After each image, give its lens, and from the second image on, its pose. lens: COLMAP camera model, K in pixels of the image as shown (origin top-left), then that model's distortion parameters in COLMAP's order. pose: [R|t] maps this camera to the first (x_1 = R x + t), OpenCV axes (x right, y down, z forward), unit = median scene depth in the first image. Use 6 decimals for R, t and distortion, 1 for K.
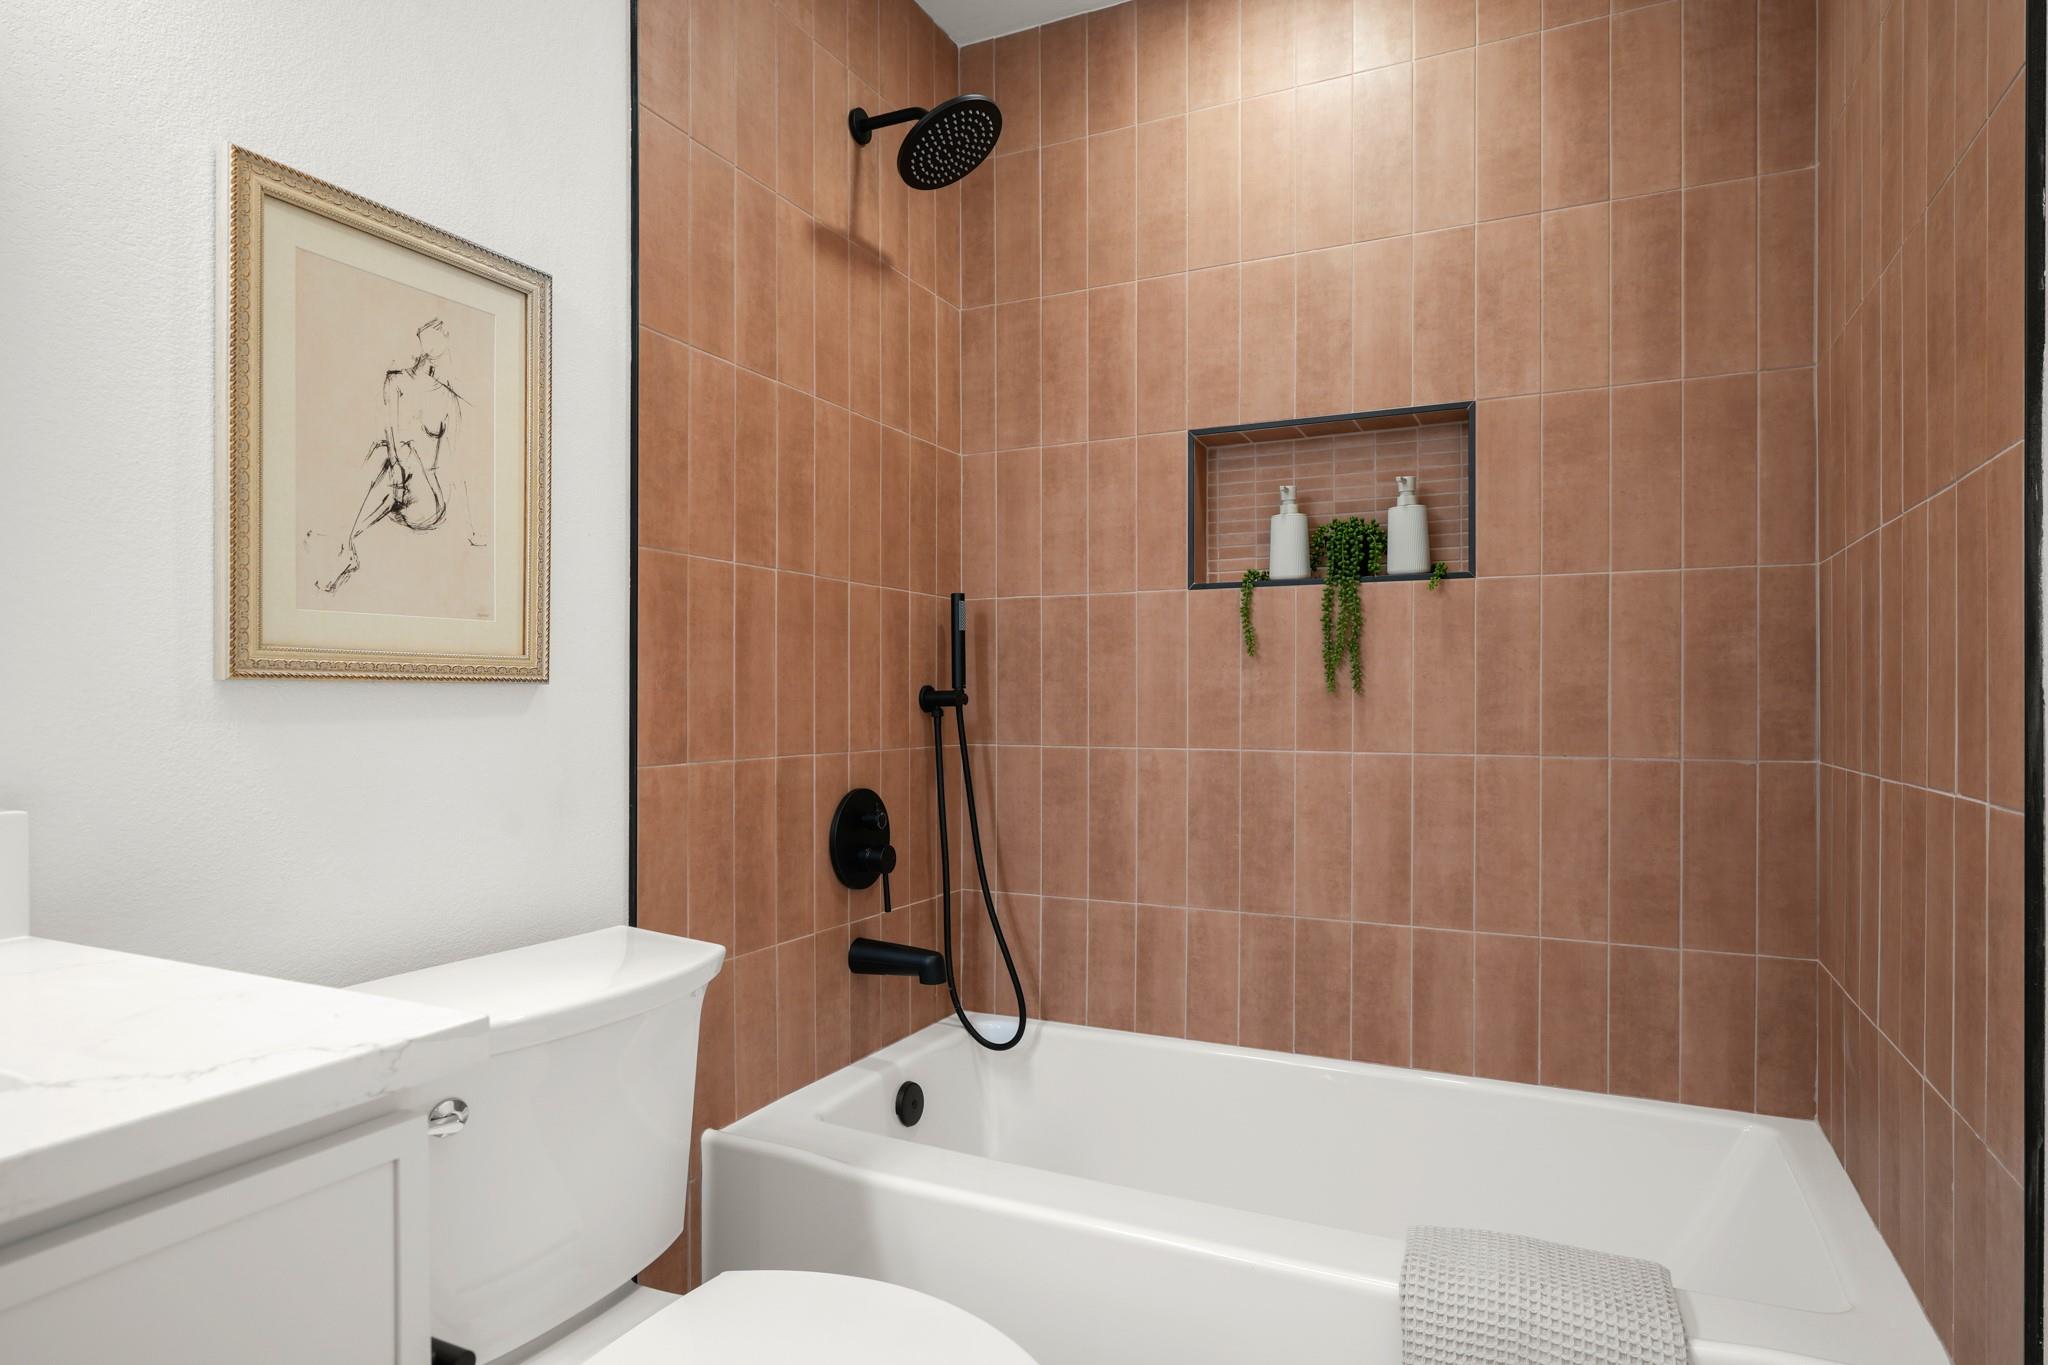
lens RADIAL K [[1188.7, 0, 1022.4], [0, 1188.7, 685.4], [0, 0, 1]] dist [0.002463, 0.000706]
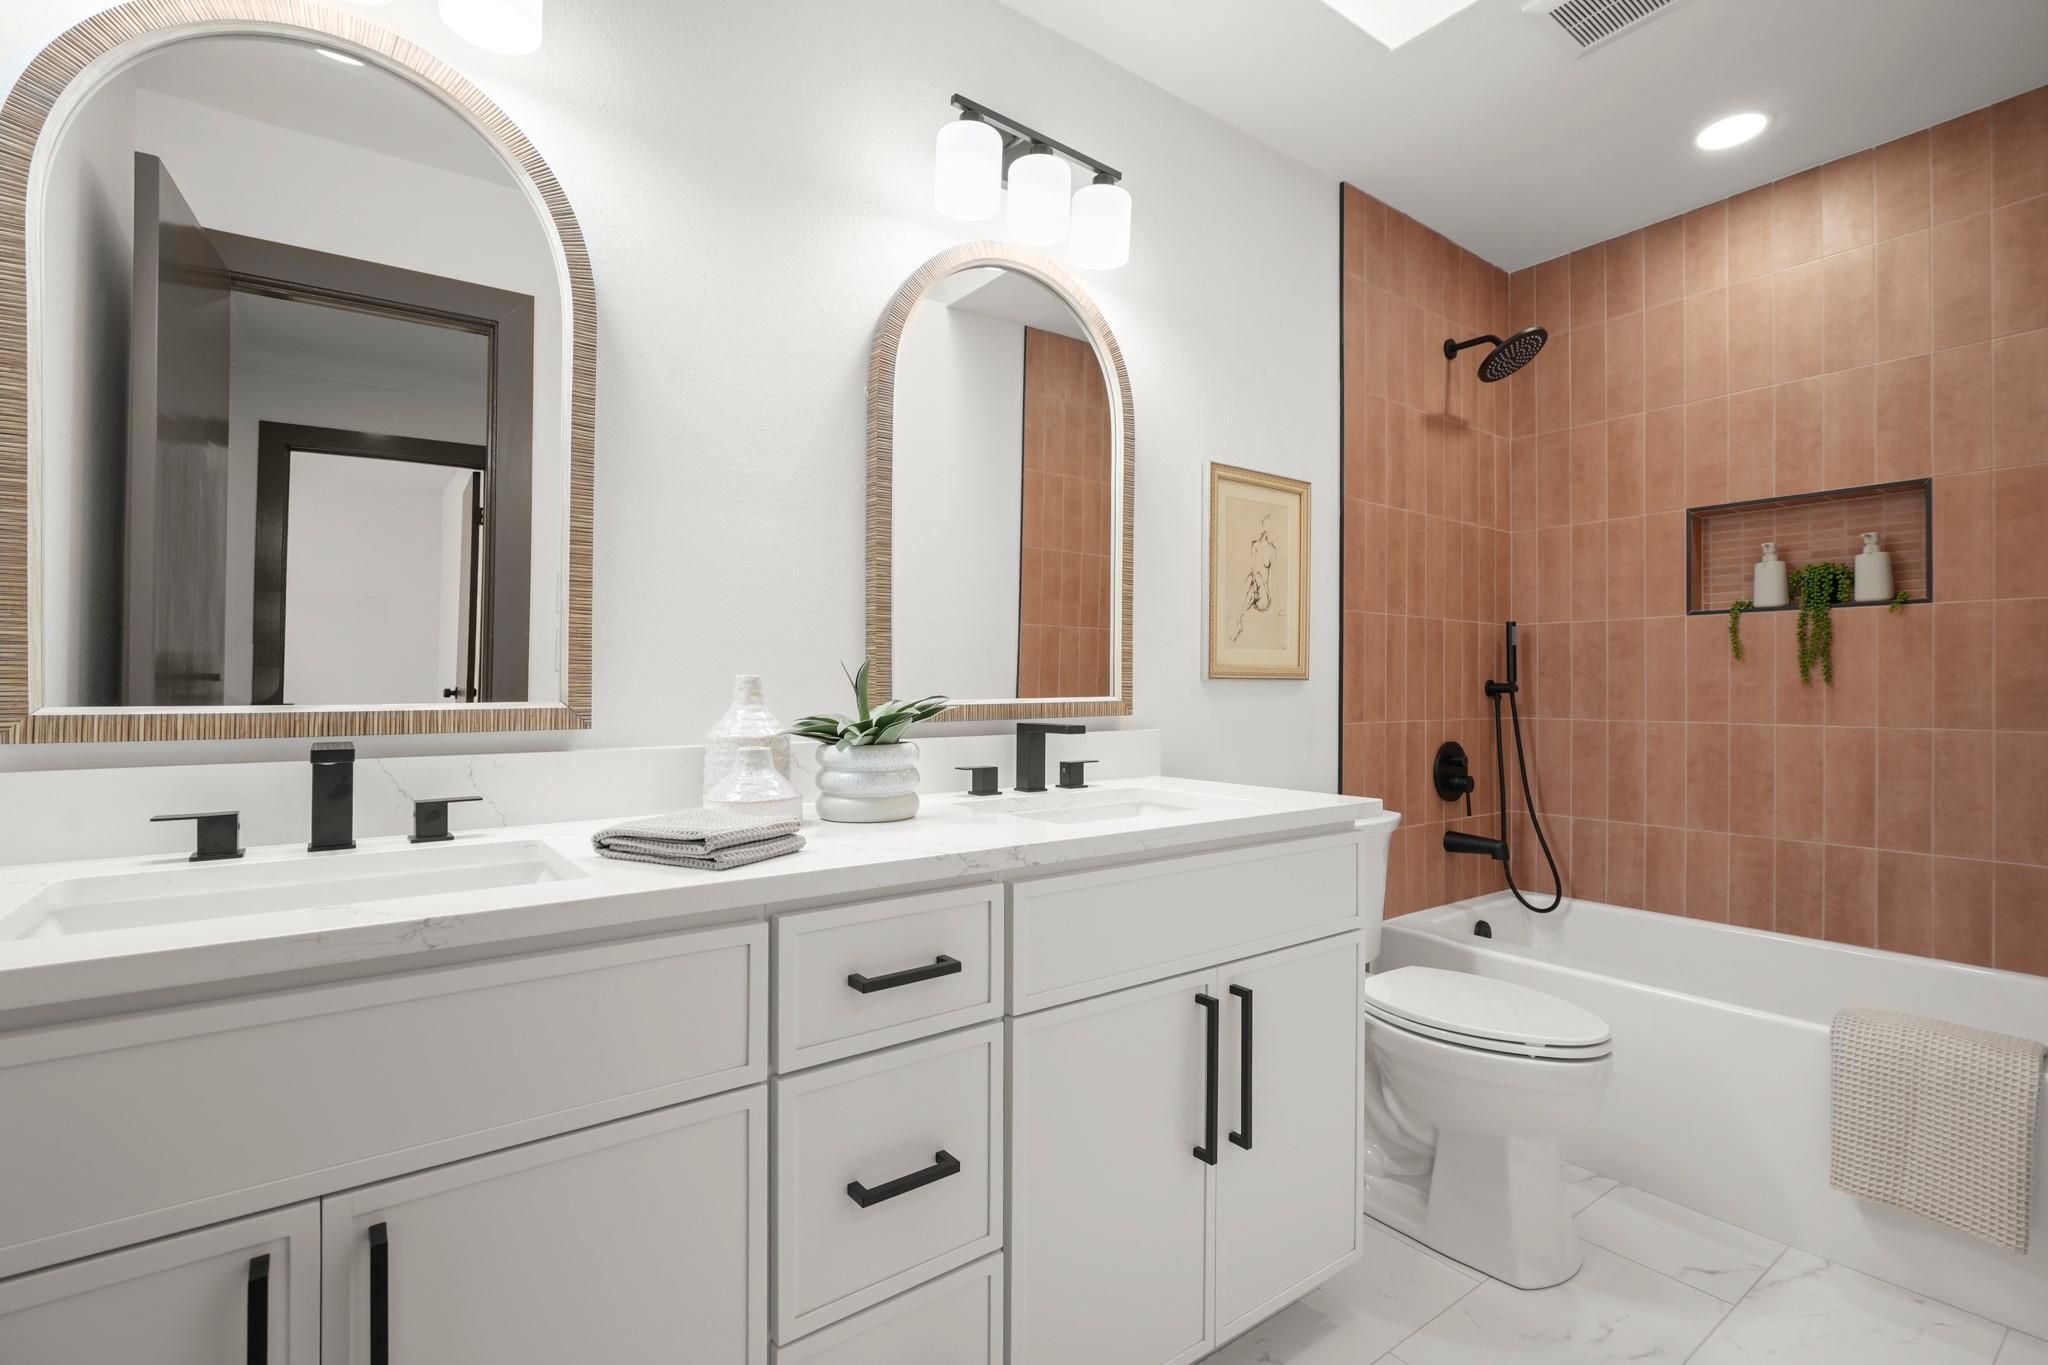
lens RADIAL K [[943.3, 0, 1026.0], [0, 943.3, 680.8], [0, 0, 1]] dist [-0.002826, 0.000851]
pose [[0.888321, -0.002473, -0.459217, -0.058696], [0.003772, 0.999991, 0.001912, -0.004276], [0.459208, -0.003431, 0.888322, -0.467769]]
